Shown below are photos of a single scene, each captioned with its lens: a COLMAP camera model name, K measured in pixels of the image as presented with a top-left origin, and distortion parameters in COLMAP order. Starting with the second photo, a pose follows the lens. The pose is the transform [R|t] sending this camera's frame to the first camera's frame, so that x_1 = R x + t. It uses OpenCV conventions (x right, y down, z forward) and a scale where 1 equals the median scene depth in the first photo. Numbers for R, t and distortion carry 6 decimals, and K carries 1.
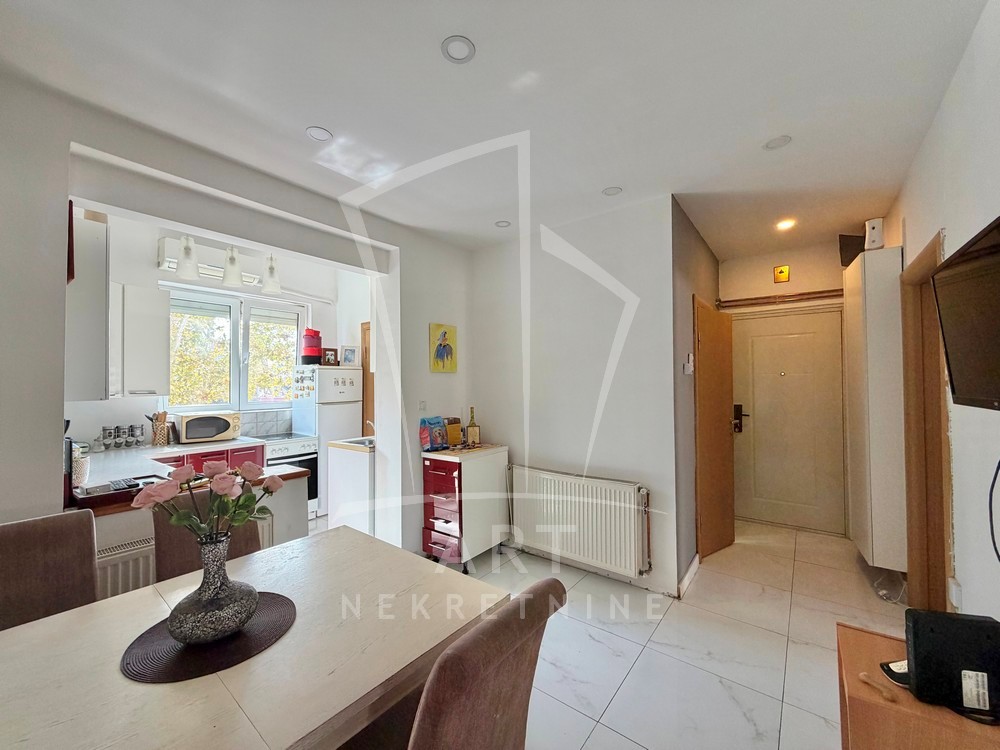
lens RADIAL K [[397.8, 0, 498.8], [0, 397.8, 376.7], [0, 0, 1]] dist [-0.000787, -0.000663]
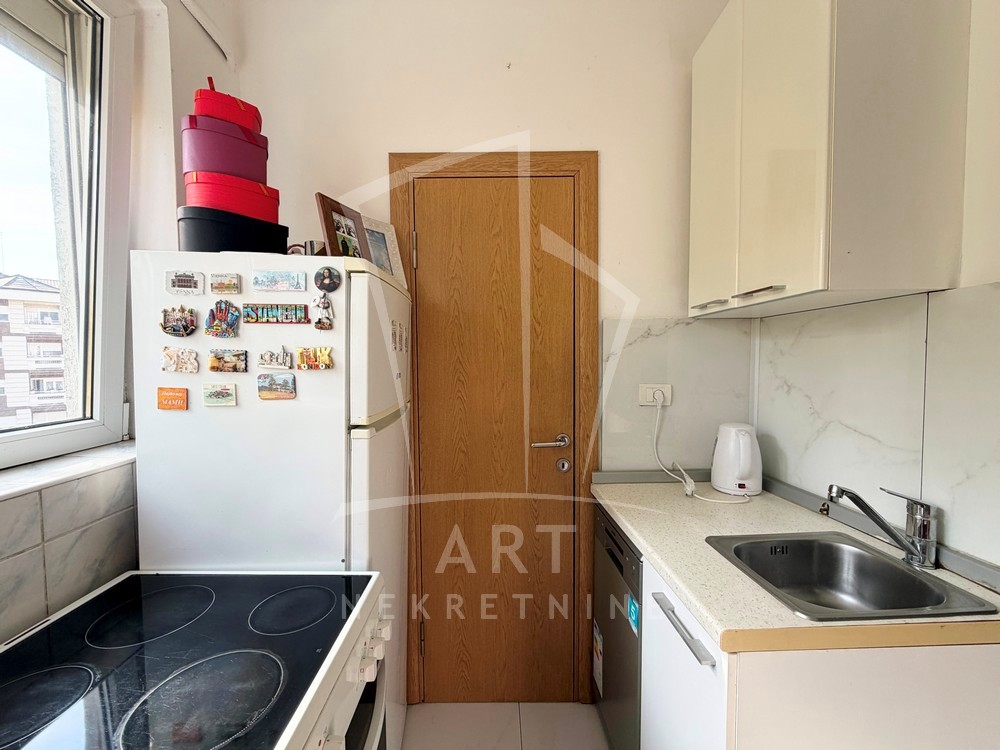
lens RADIAL K [[397.8, 0, 496.1], [0, 397.8, 376.5], [0, 0, 1]] dist [-0.000787, -0.000663]
pose [[0.785389, -0.025787, 0.618465, -0.531384], [-0.012260, 0.998288, 0.057193, 0.024641], [-0.618881, -0.052502, 0.783728, 0.774549]]
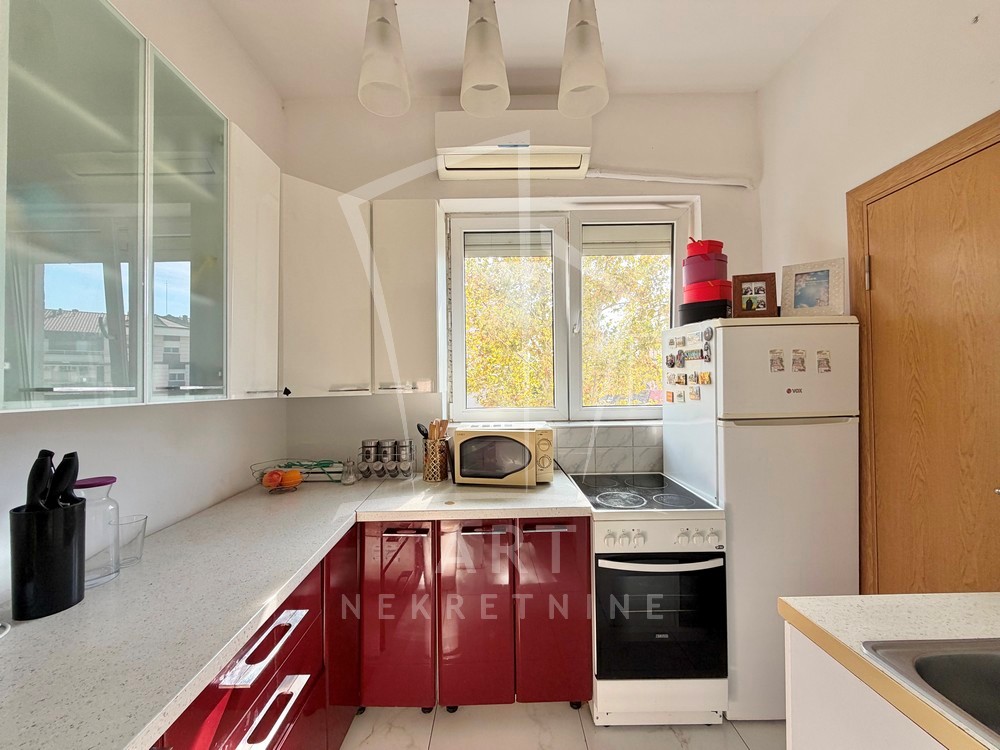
lens RADIAL K [[397.8, 0, 497.7], [0, 397.8, 377.0], [0, 0, 1]] dist [-0.000787, -0.000663]
pose [[0.609781, -0.006681, -0.792541, -0.287430], [0.022078, 0.999720, 0.008559, 0.019553], [0.792262, -0.022717, 0.609758, 0.604183]]
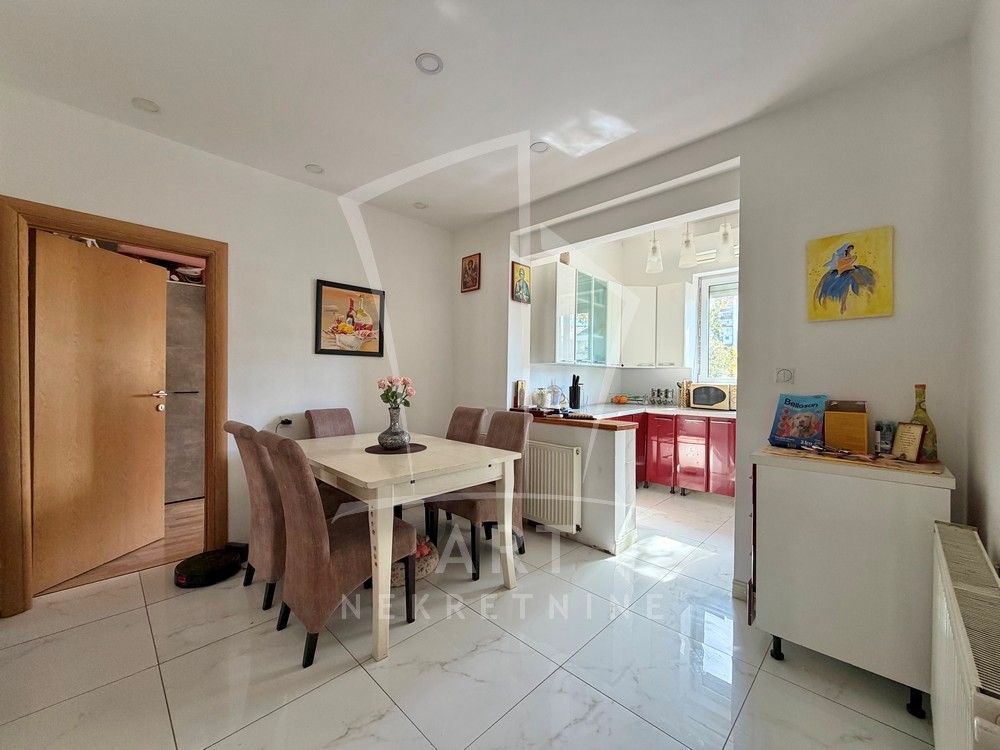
lens RADIAL K [[397.8, 0, 495.4], [0, 397.8, 375.9], [0, 0, 1]] dist [-0.000787, -0.000663]
pose [[-0.118610, 0.009234, -0.992898, 0.384376], [0.009396, 0.999922, 0.008177, 0.048420], [0.992896, -0.008359, -0.118688, 0.464111]]
